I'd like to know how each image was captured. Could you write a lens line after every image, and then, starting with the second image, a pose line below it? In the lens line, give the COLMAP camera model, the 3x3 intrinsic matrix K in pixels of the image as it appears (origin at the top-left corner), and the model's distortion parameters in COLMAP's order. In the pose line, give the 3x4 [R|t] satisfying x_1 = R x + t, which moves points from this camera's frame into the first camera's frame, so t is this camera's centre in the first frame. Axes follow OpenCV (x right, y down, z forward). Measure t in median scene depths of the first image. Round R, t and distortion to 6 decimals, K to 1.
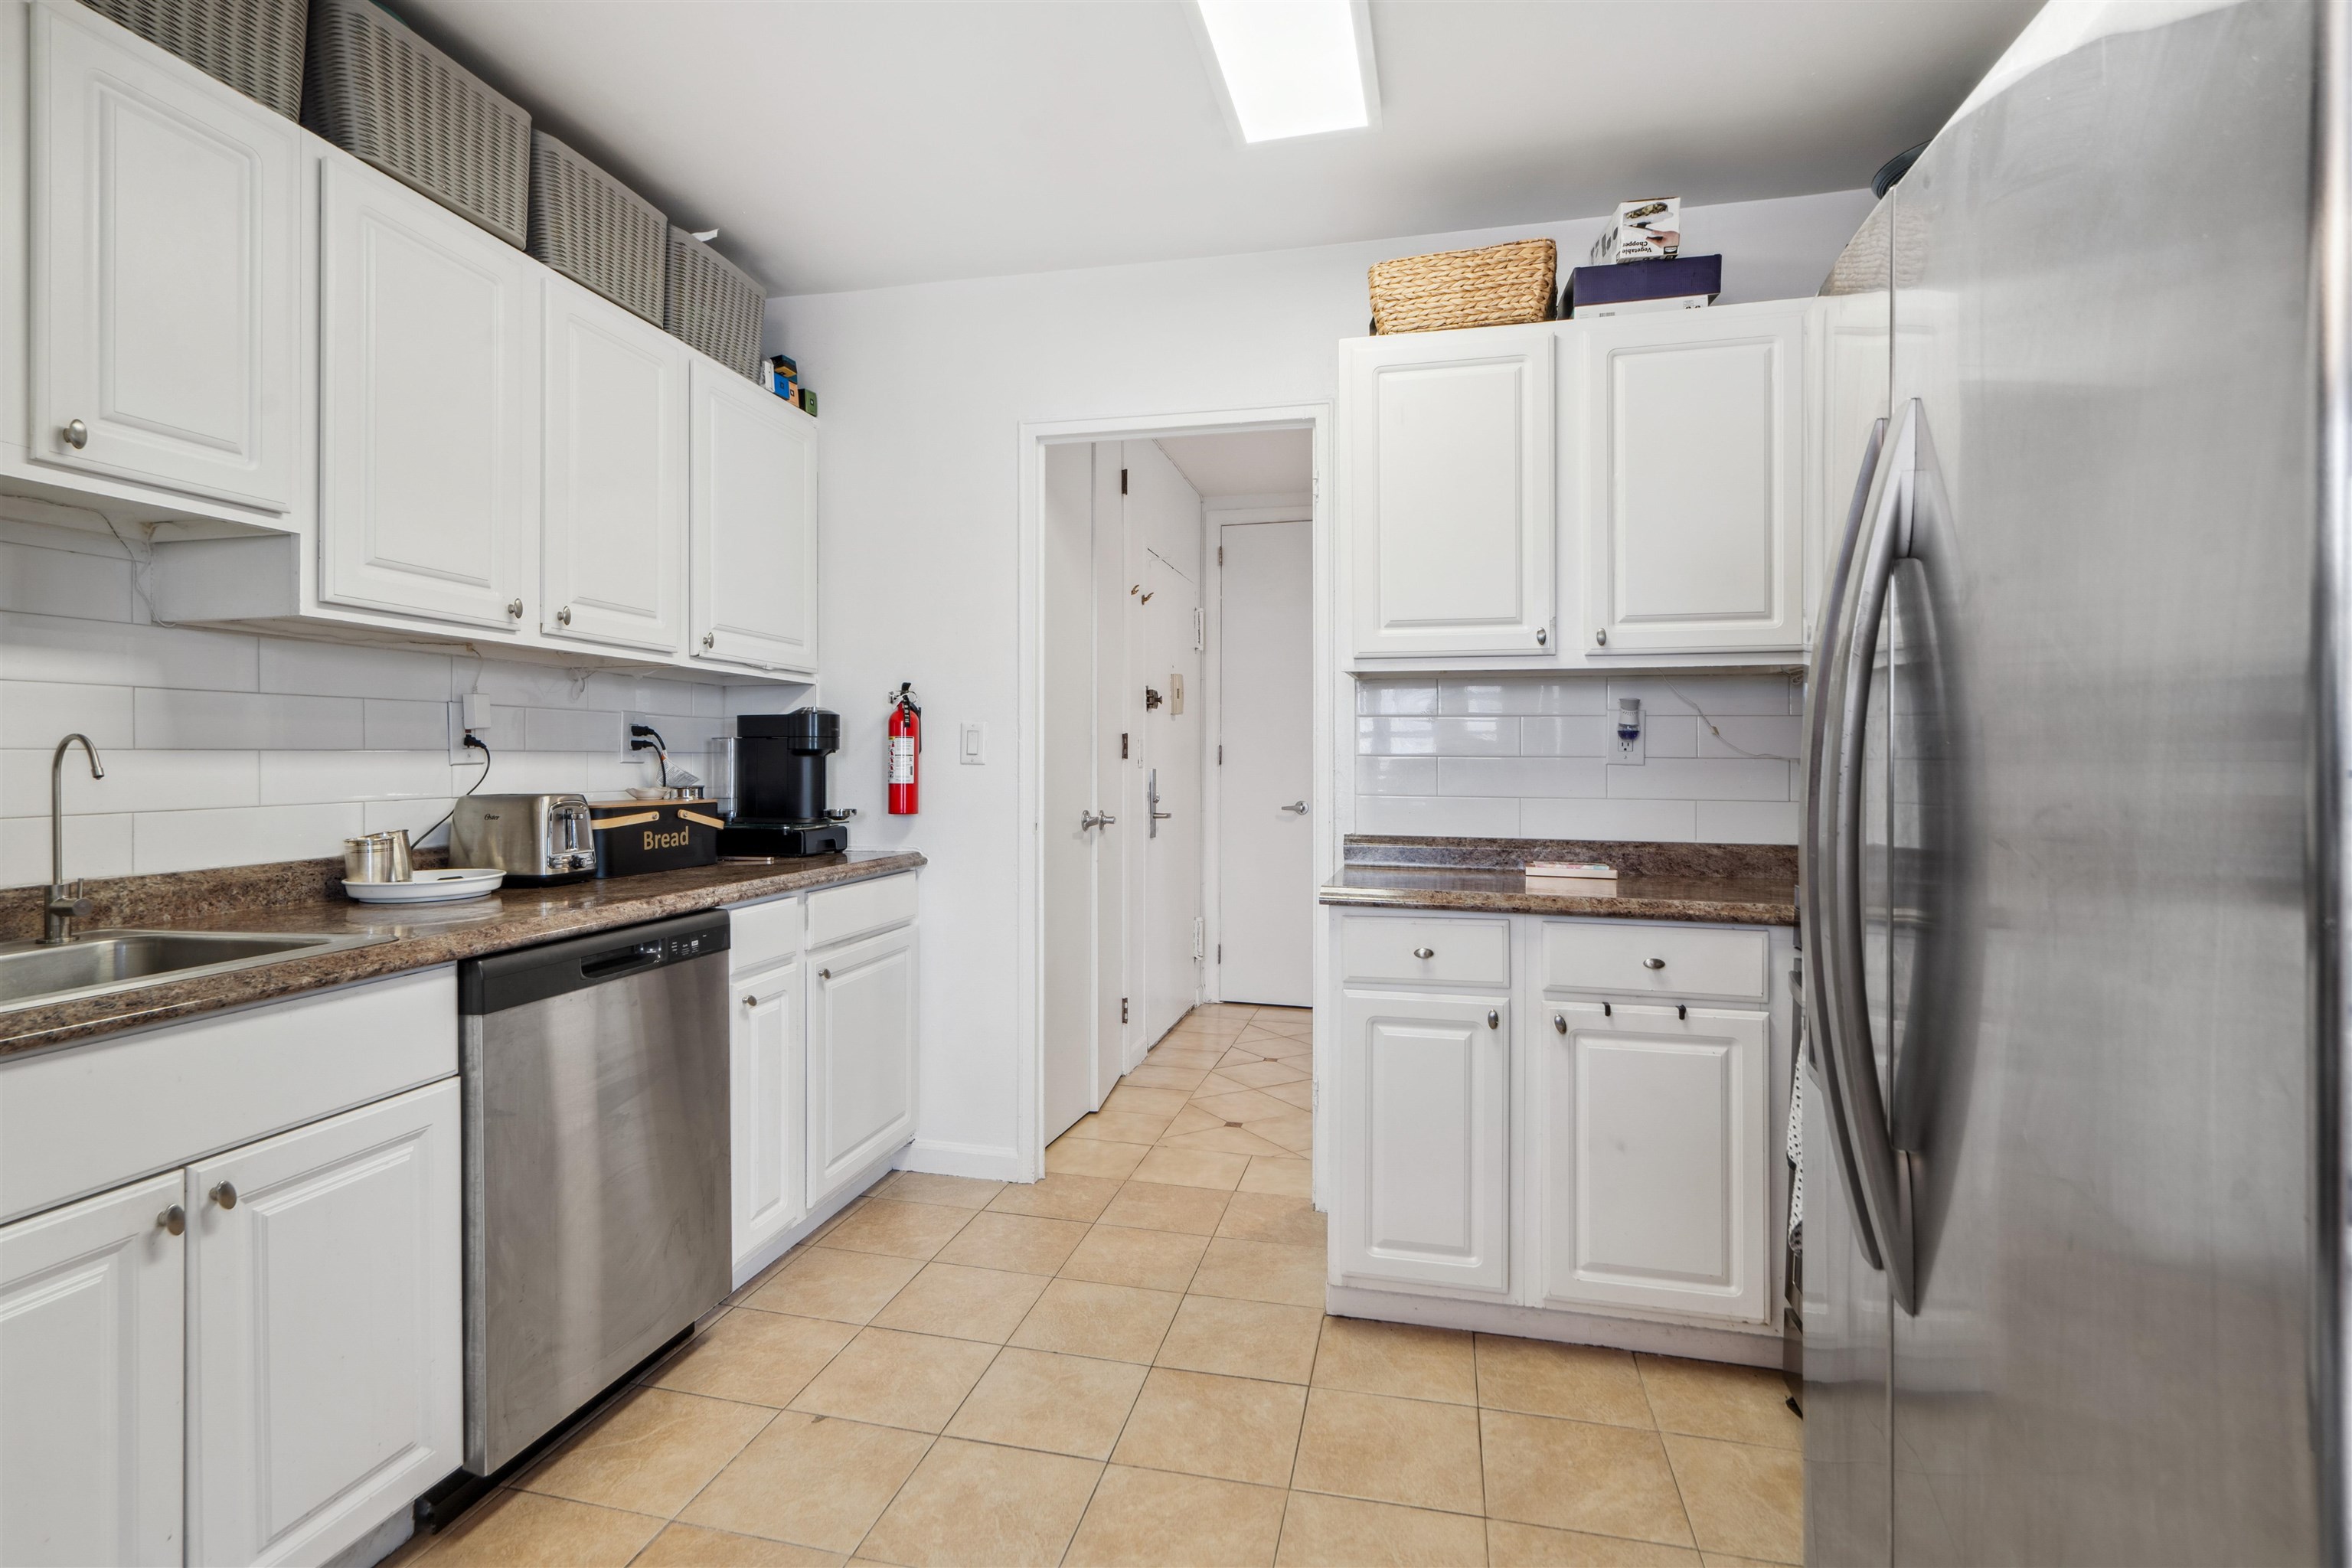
lens RADIAL K [[1111.7, 0, 1147.4], [0, 1111.7, 786.3], [0, 0, 1]] dist [0.001384, 0.000369]
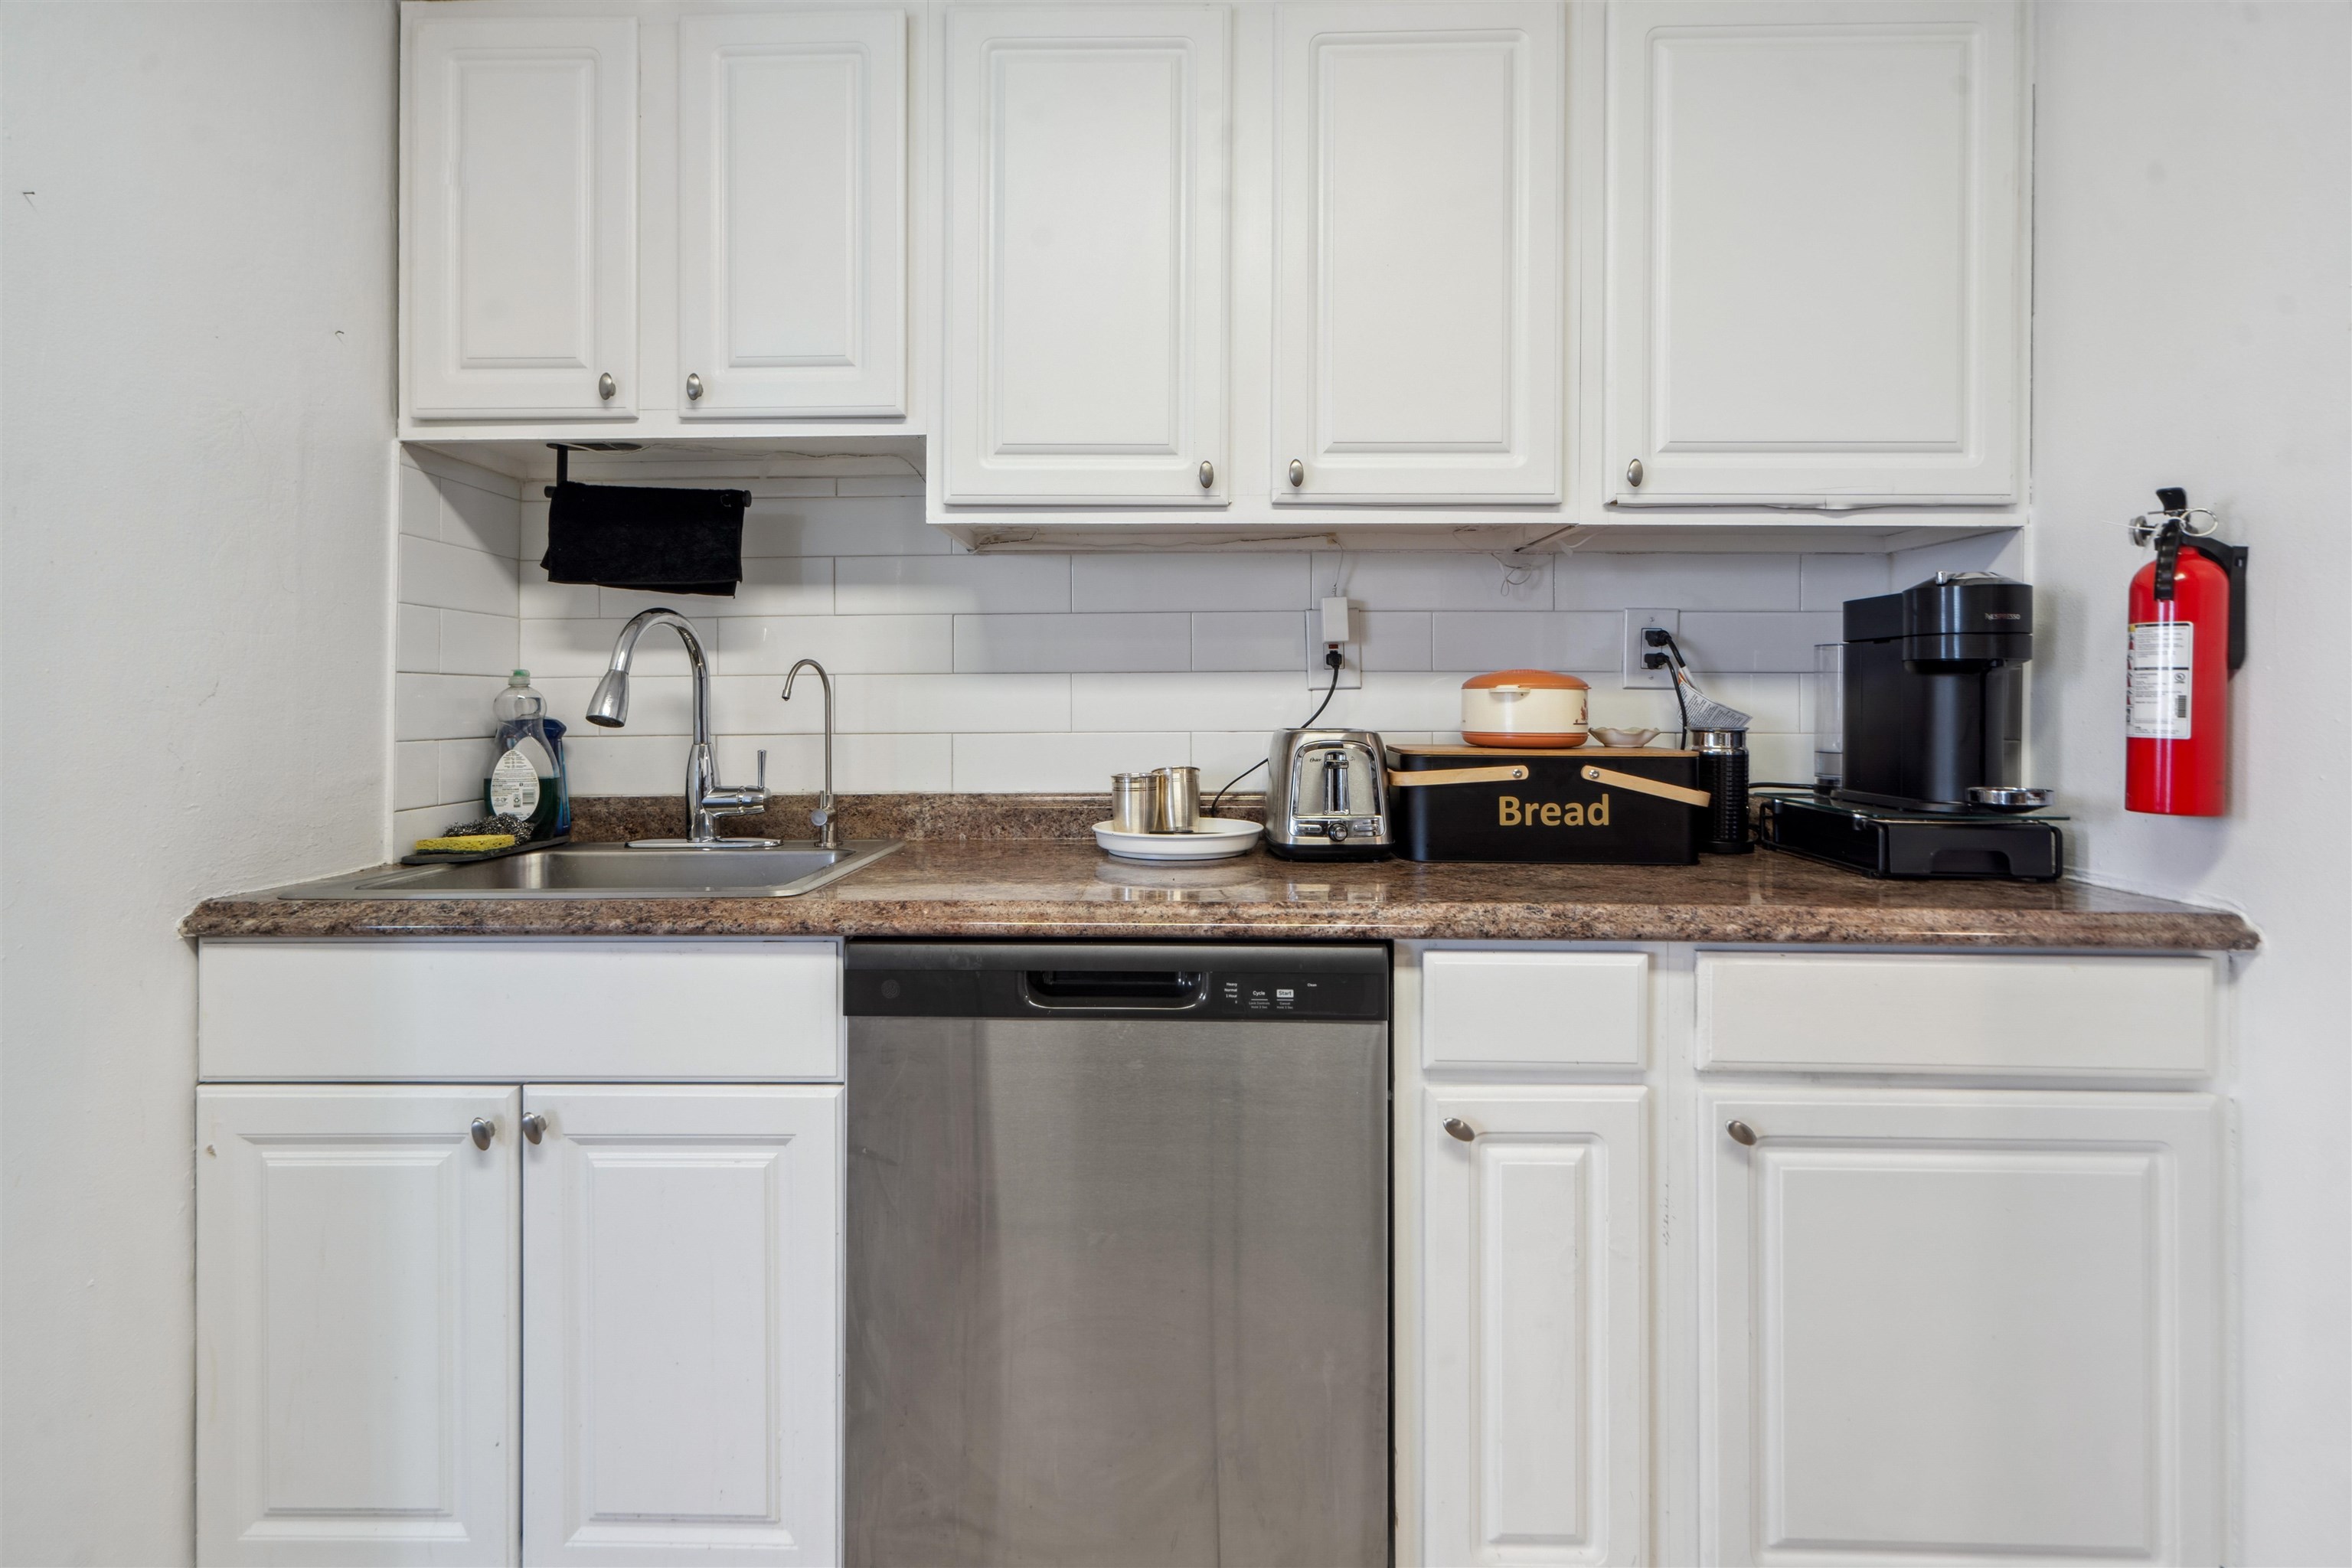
lens RADIAL K [[1138.7, 0, 1176.3], [0, 1138.7, 716.8], [0, 0, 1]] dist [0.013957, -0.000054]
pose [[0.223481, 0.019621, -0.974511, 0.144833], [-0.024554, 0.999593, 0.014495, -0.009896], [0.974399, 0.020689, 0.223872, 0.741058]]
